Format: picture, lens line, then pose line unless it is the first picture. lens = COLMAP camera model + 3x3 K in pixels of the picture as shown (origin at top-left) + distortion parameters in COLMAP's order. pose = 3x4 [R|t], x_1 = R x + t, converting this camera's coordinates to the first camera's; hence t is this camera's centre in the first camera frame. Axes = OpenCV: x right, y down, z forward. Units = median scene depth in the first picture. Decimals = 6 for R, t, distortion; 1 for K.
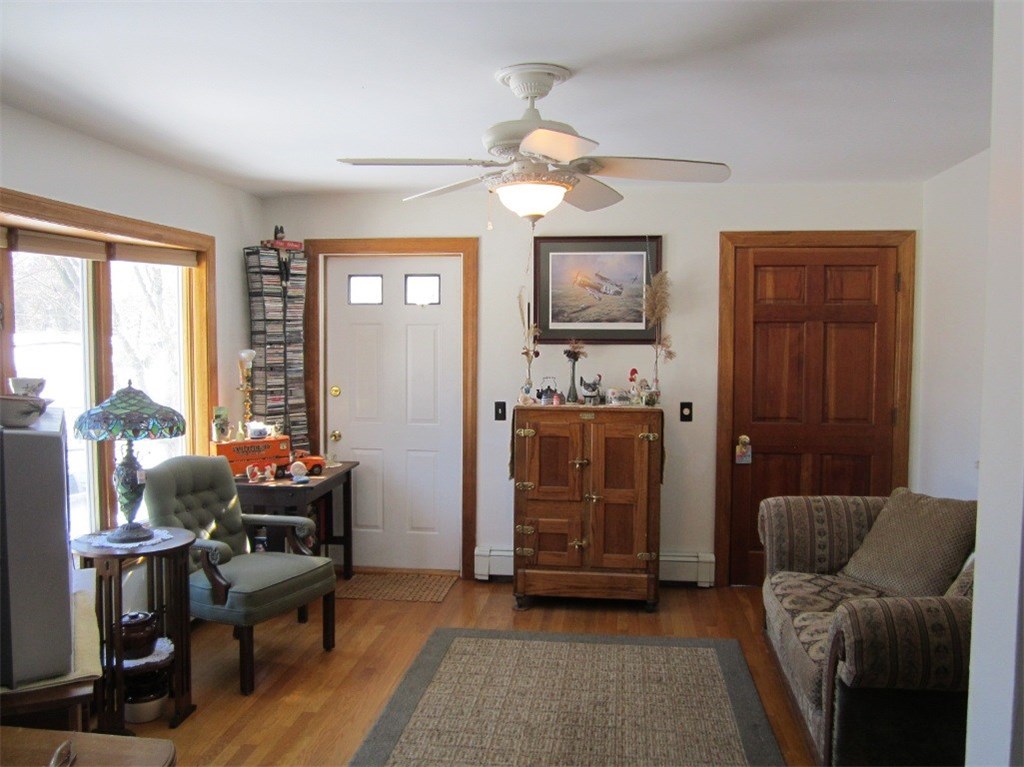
lens RADIAL K [[848.4, 0, 512.0], [0, 848.4, 383.5], [0, 0, 1]] dist [-0.041878, 0.012747]
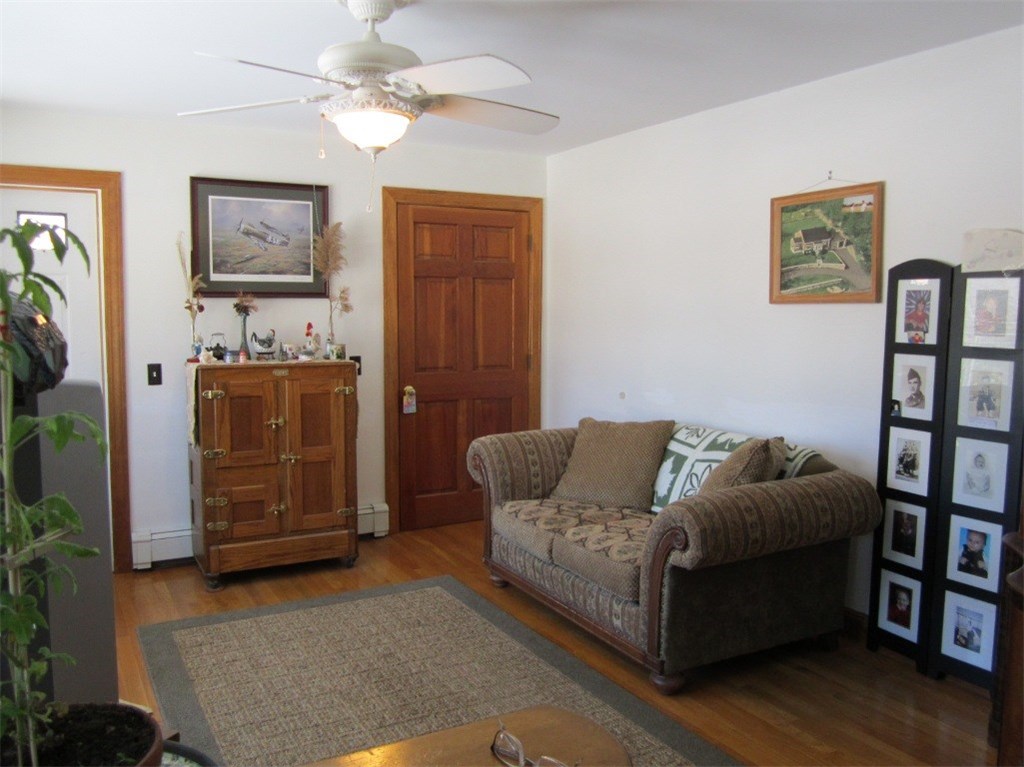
lens RADIAL K [[848.4, 0, 512.0], [0, 848.4, 383.5], [0, 0, 1]] dist [-0.041878, 0.012747]
pose [[0.805558, -0.053913, 0.590059, -0.243811], [0.032971, 0.998388, 0.046208, 0.014687], [-0.591599, -0.017769, 0.806037, 0.087008]]
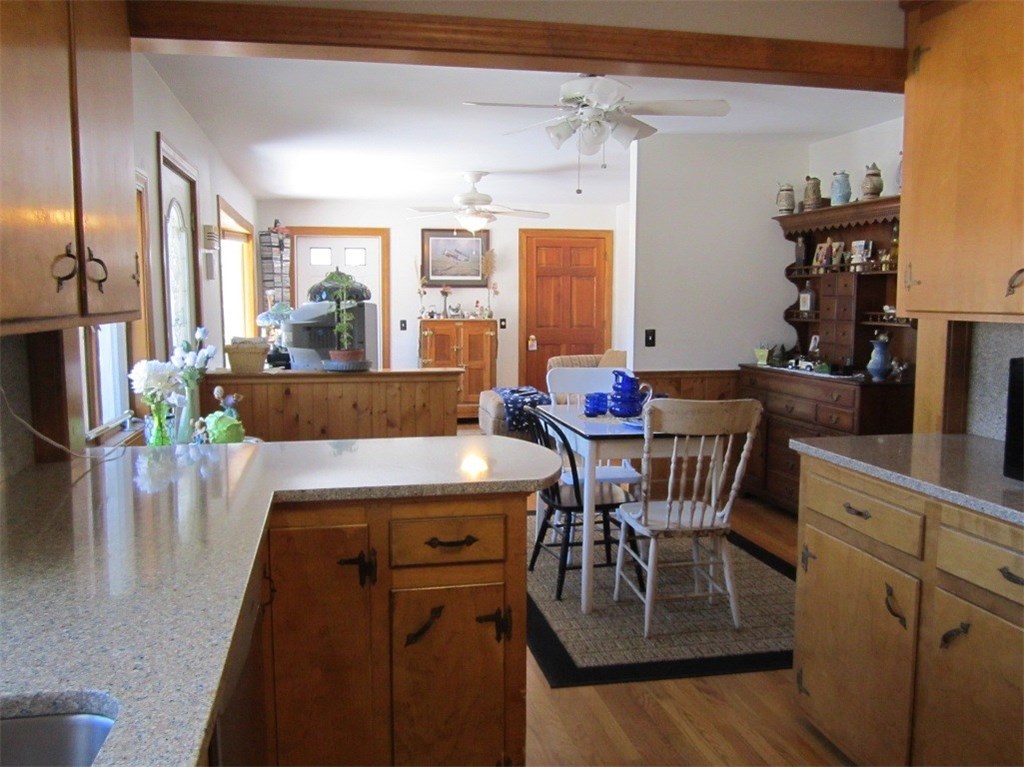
lens RADIAL K [[848.4, 0, 512.0], [0, 848.4, 383.5], [0, 0, 1]] dist [-0.041878, 0.012747]
pose [[0.945509, -0.034790, 0.323732, -0.405233], [0.021848, 0.998813, 0.043526, 0.087557], [-0.324862, -0.034081, 0.945147, -0.826009]]
